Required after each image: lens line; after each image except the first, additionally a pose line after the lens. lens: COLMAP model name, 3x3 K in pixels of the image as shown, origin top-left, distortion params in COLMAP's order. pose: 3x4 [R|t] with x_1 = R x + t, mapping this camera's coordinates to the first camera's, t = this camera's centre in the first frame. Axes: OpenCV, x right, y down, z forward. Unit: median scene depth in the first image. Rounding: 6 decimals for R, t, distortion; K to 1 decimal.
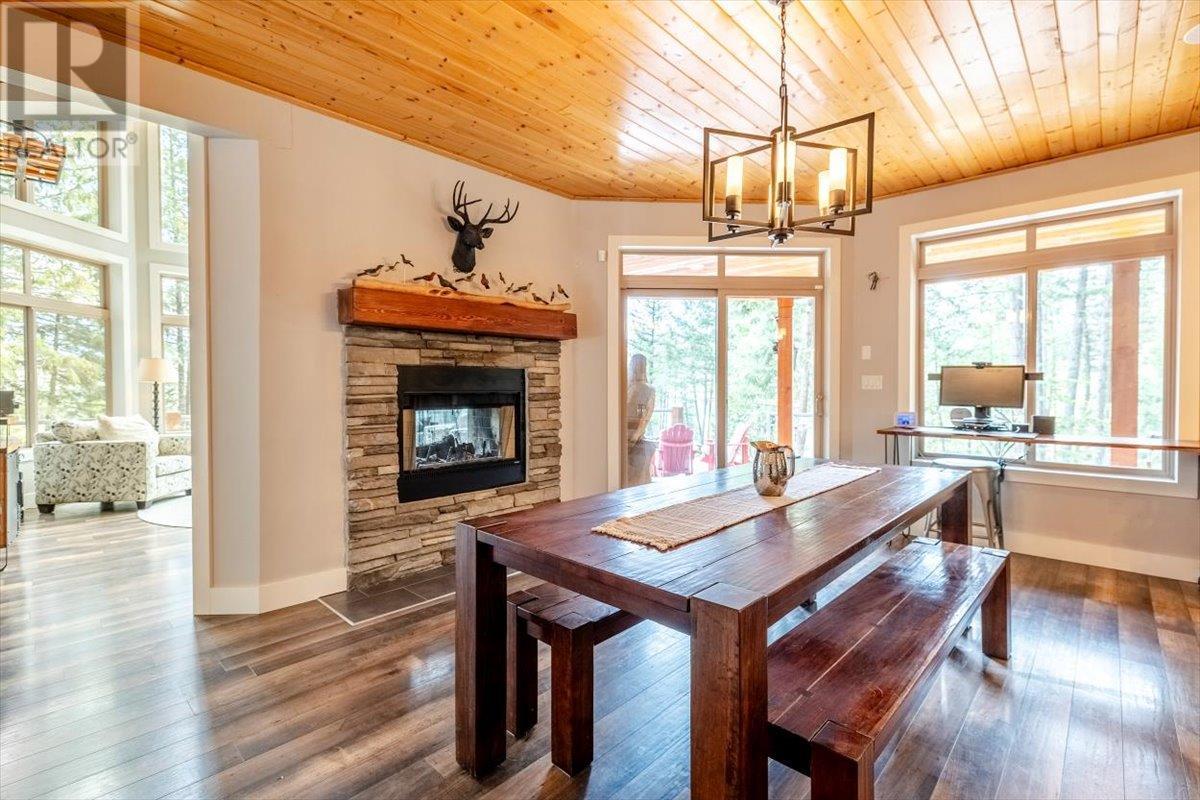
lens RADIAL K [[537.6, 0, 617.2], [0, 537.6, 397.1], [0, 0, 1]] dist [0.000194, 0.000345]
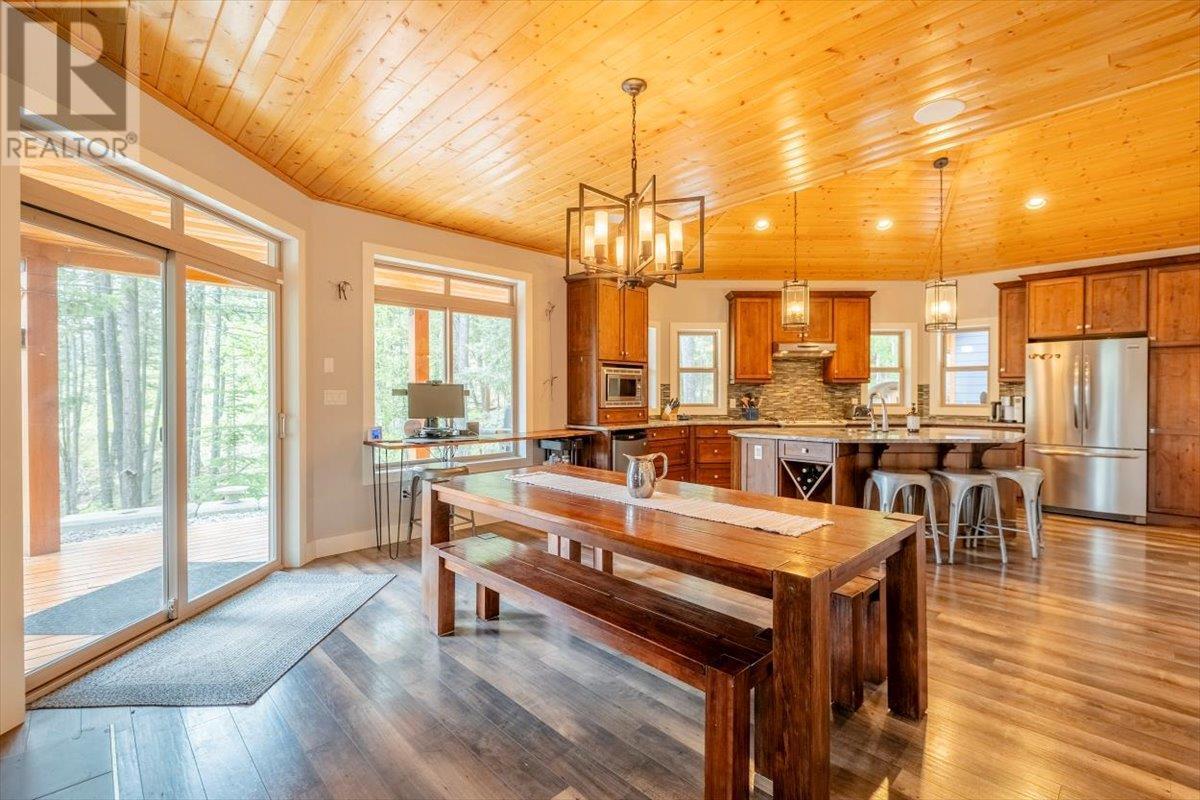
lens RADIAL K [[532.1, 0, 618.1], [0, 532.1, 395.7], [0, 0, 1]] dist [0.000483, -0.000001]
pose [[0.046004, -0.003960, 0.998933, -0.522252], [0.020347, 0.999788, 0.003027, -0.028471], [-0.998734, 0.020186, 0.046074, 0.570792]]
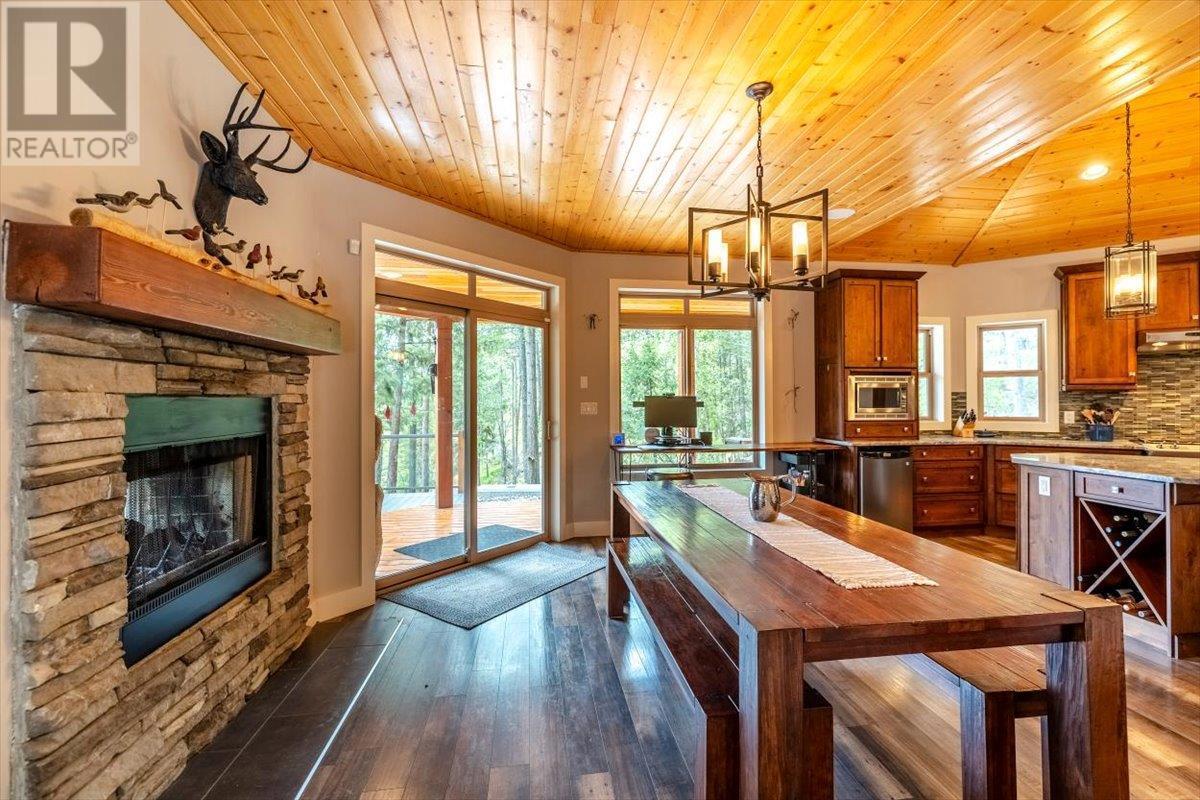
lens RADIAL K [[525.7, 0, 608.0], [0, 525.7, 395.1], [0, 0, 1]] dist [0.001439, -0.000199]
pose [[0.632399, 0.005844, 0.774621, -0.454626], [0.018574, 0.999570, -0.022705, -0.036563], [-0.774420, 0.028746, 0.632018, 0.313908]]
